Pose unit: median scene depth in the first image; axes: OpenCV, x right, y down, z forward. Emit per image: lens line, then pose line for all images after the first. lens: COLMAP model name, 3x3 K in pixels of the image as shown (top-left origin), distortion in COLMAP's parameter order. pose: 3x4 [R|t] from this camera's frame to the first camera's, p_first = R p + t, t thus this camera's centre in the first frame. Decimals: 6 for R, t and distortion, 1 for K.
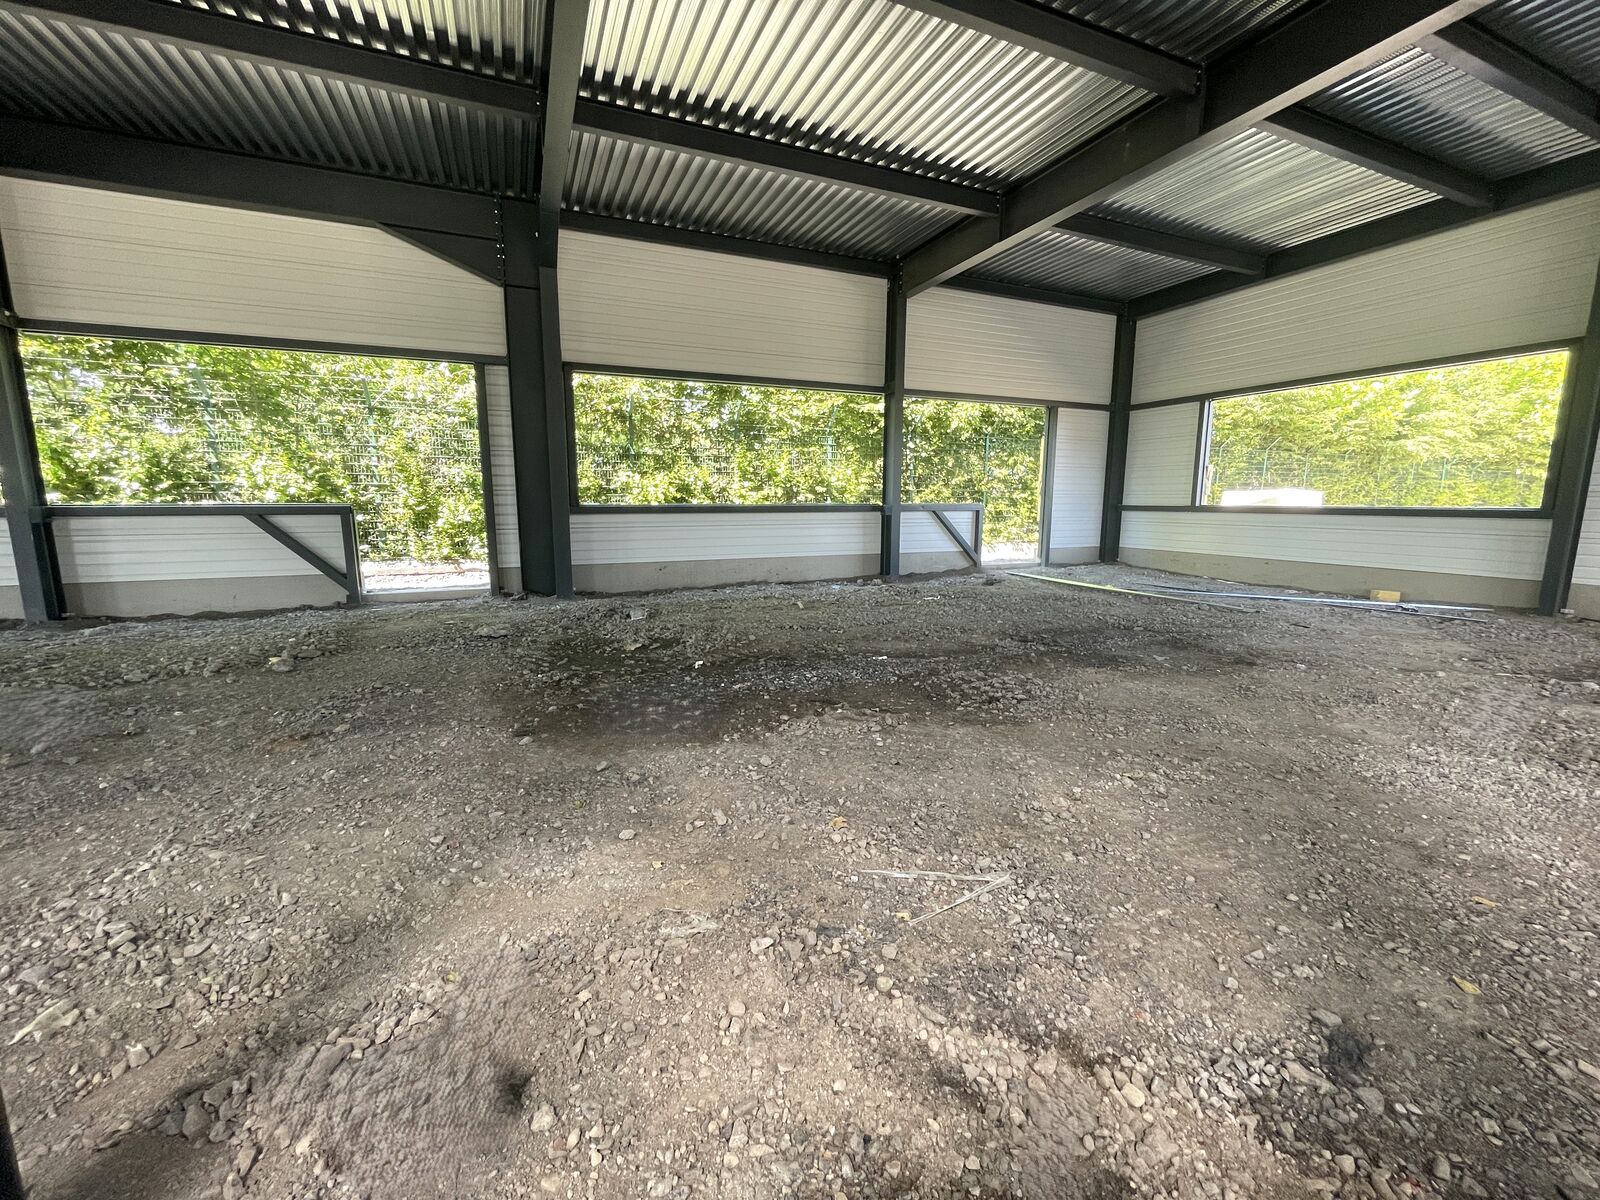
lens RADIAL K [[649.2, 0, 794.9], [0, 649.2, 608.6], [0, 0, 1]] dist [-0.004421, -0.001266]
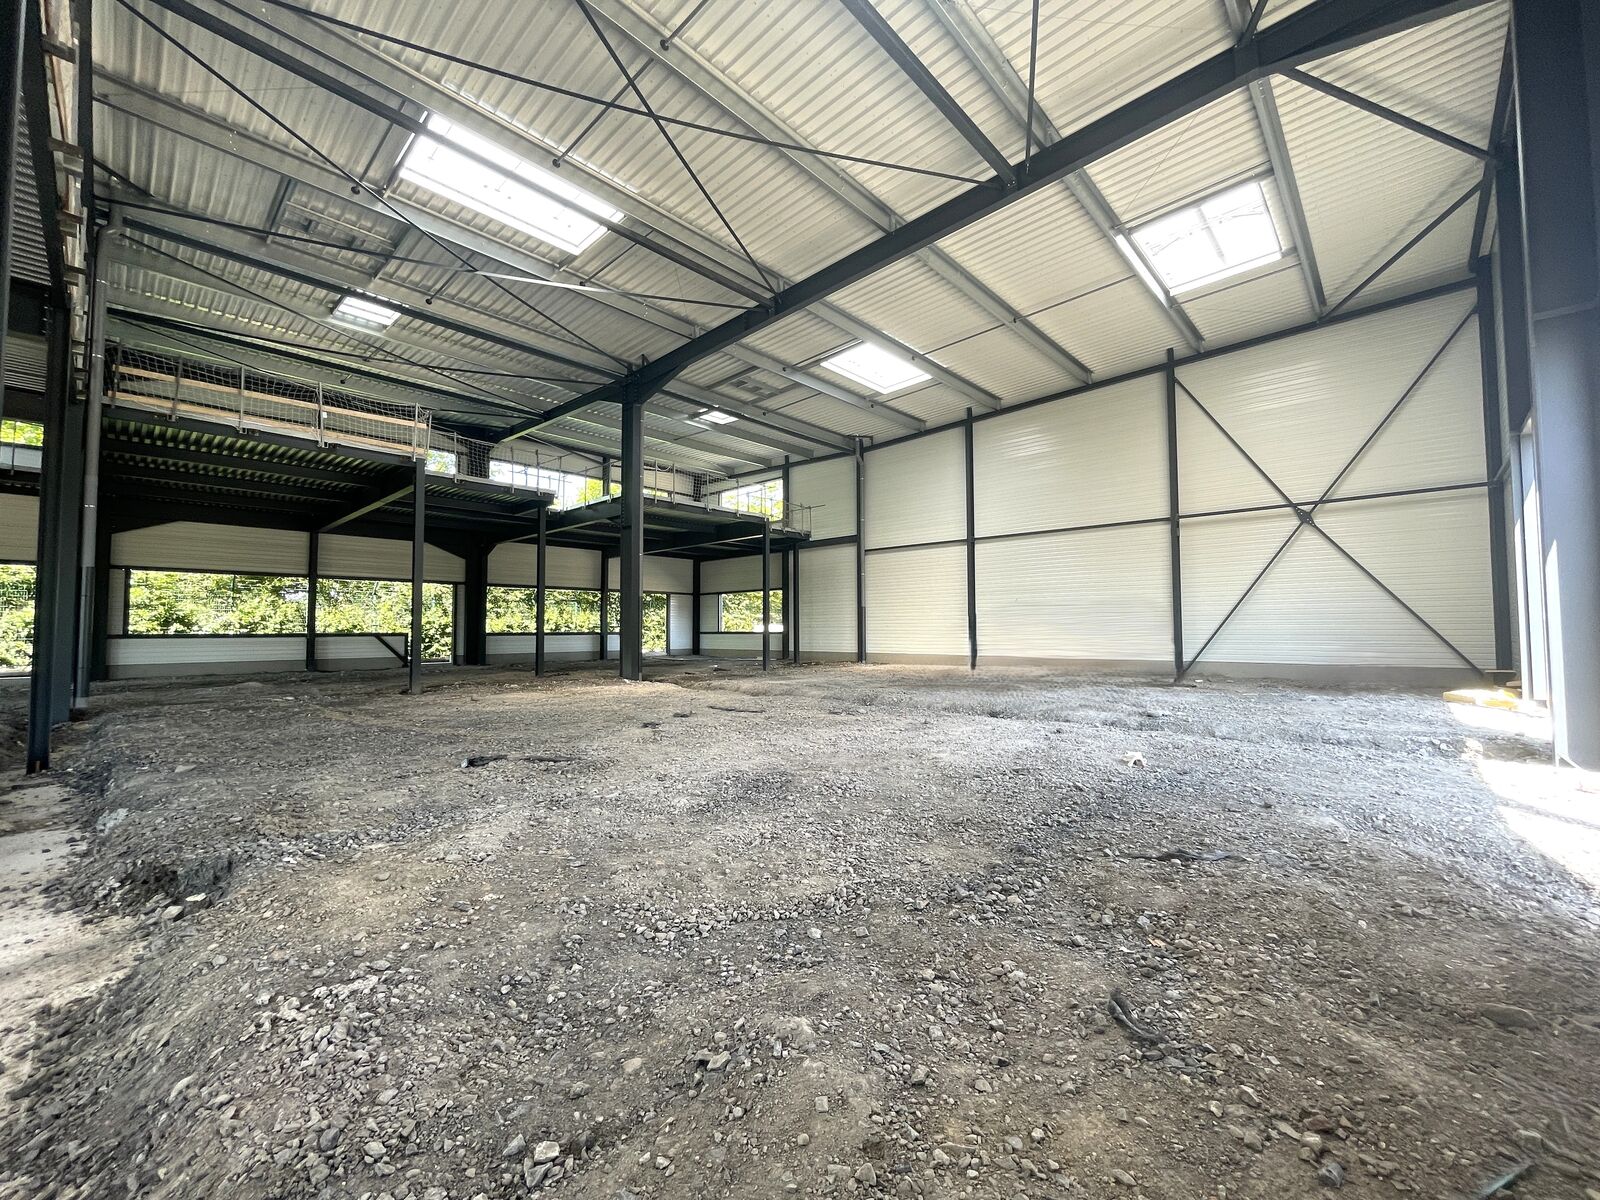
lens RADIAL K [[649.2, 0, 799.3], [0, 649.2, 594.3], [0, 0, 1]] dist [-0.004421, -0.001266]
pose [[0.912082, 0.016249, 0.409686, -0.190437], [0.073951, 0.976308, -0.203358, 0.260007], [-0.403284, 0.215776, 0.889271, -1.540630]]
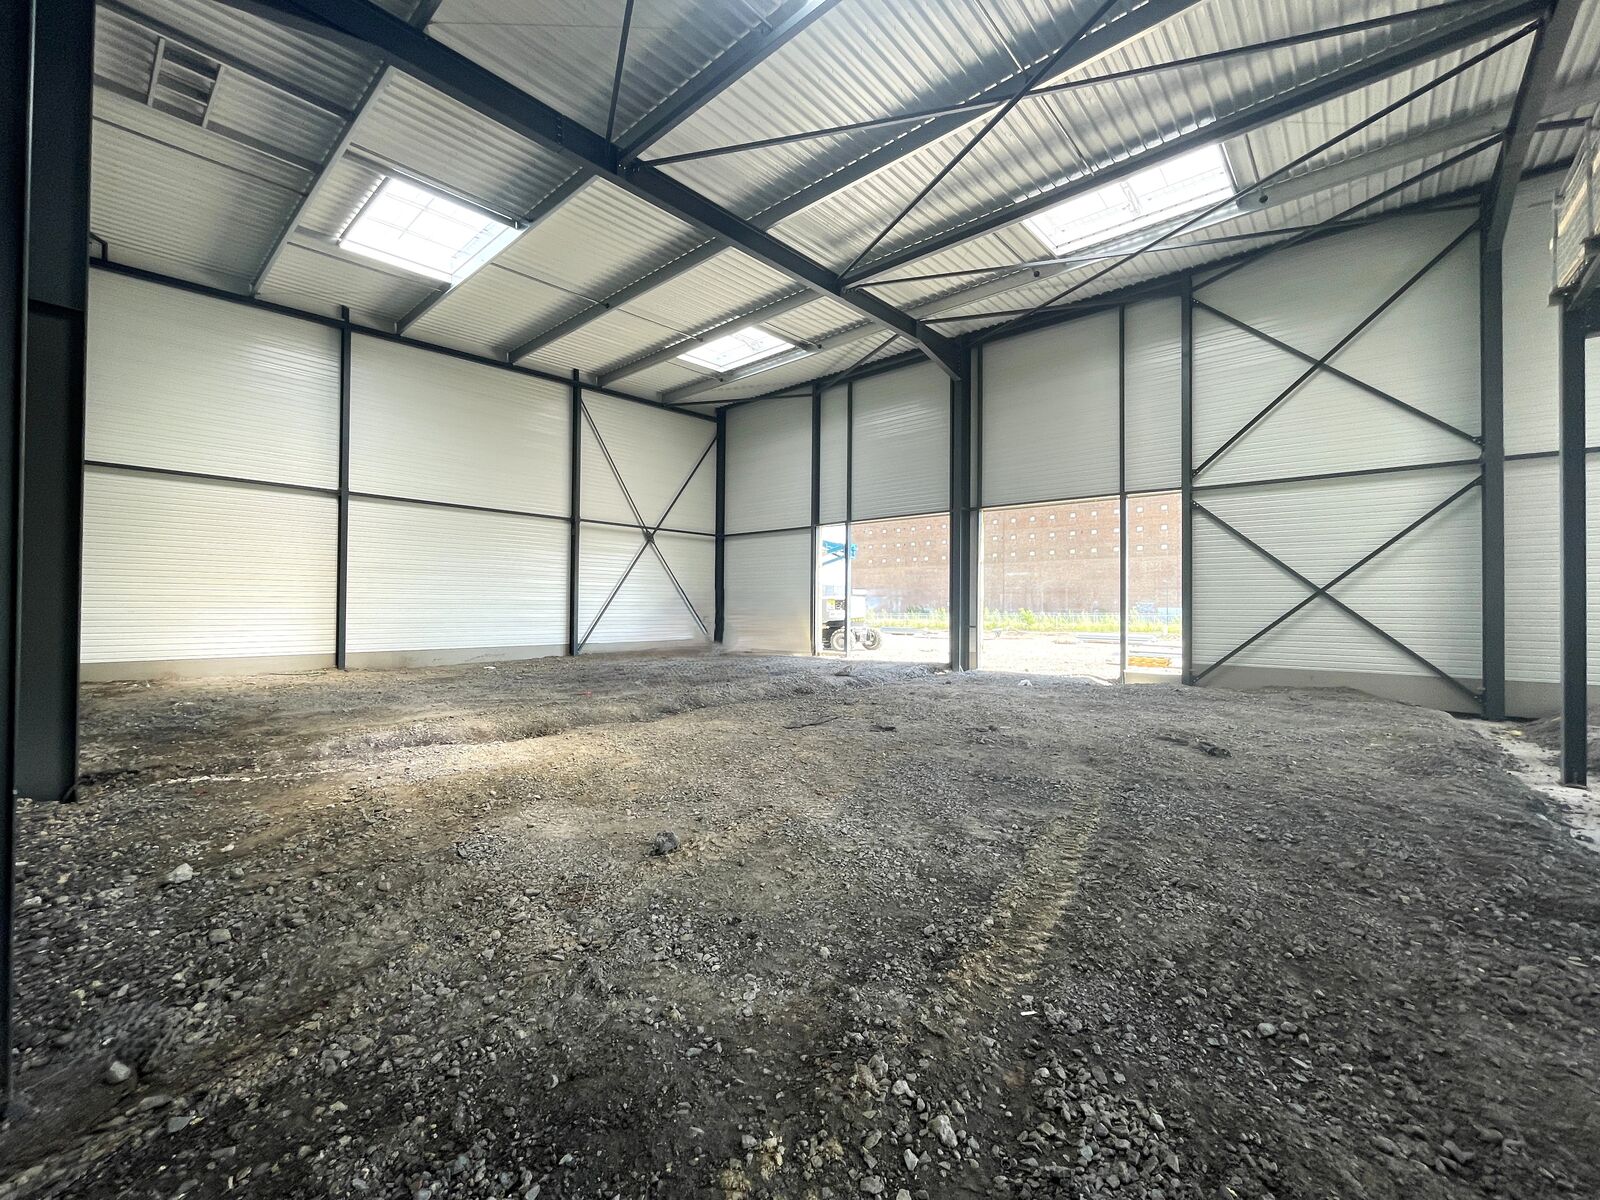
lens RADIAL K [[649.2, 0, 798.3], [0, 649.2, 603.8], [0, 0, 1]] dist [-0.004421, -0.001266]
pose [[-0.432555, 0.004499, 0.901596, -0.581112], [0.143558, 0.987574, 0.063946, 0.043056], [-0.890105, 0.157092, -0.427826, -0.364283]]
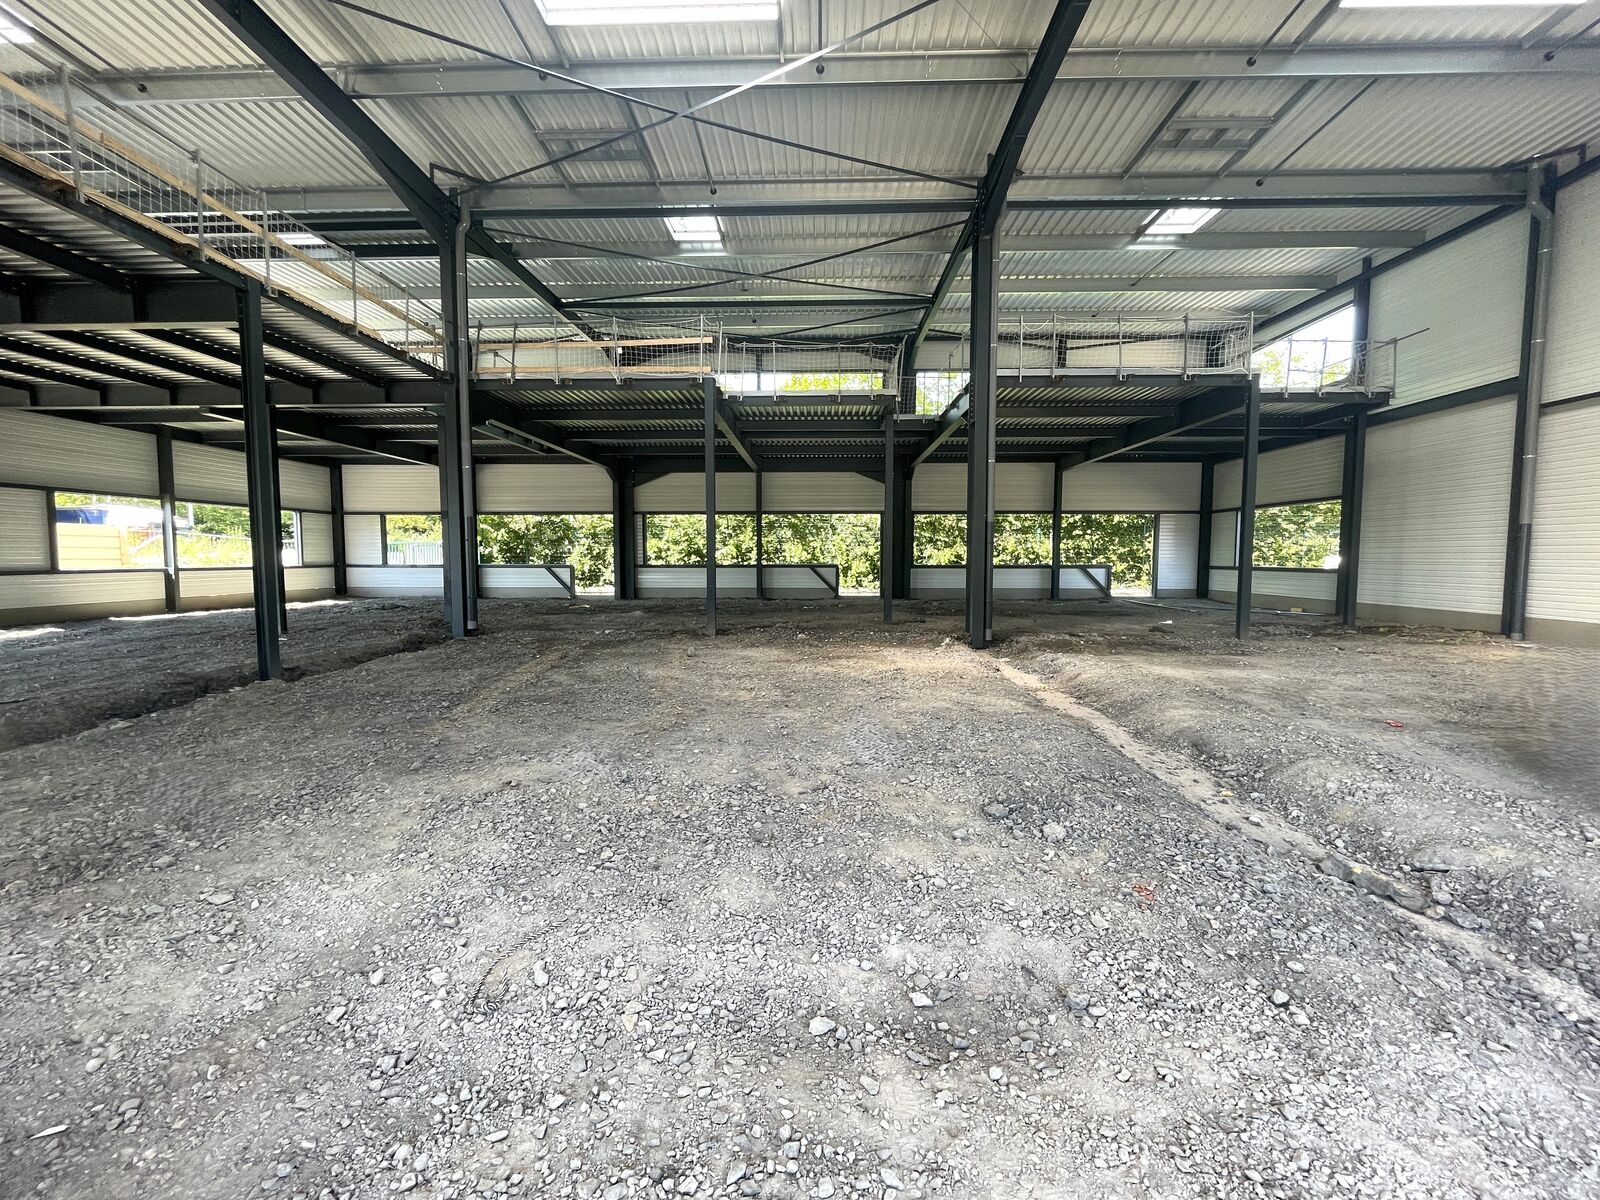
lens RADIAL K [[649.2, 0, 794.4], [0, 649.2, 607.6], [0, 0, 1]] dist [-0.004421, -0.001266]
pose [[0.908770, 0.032529, -0.416028, 0.234750], [-0.068521, 0.995057, -0.071875, 0.171285], [0.411633, 0.093824, 0.906507, -1.142002]]
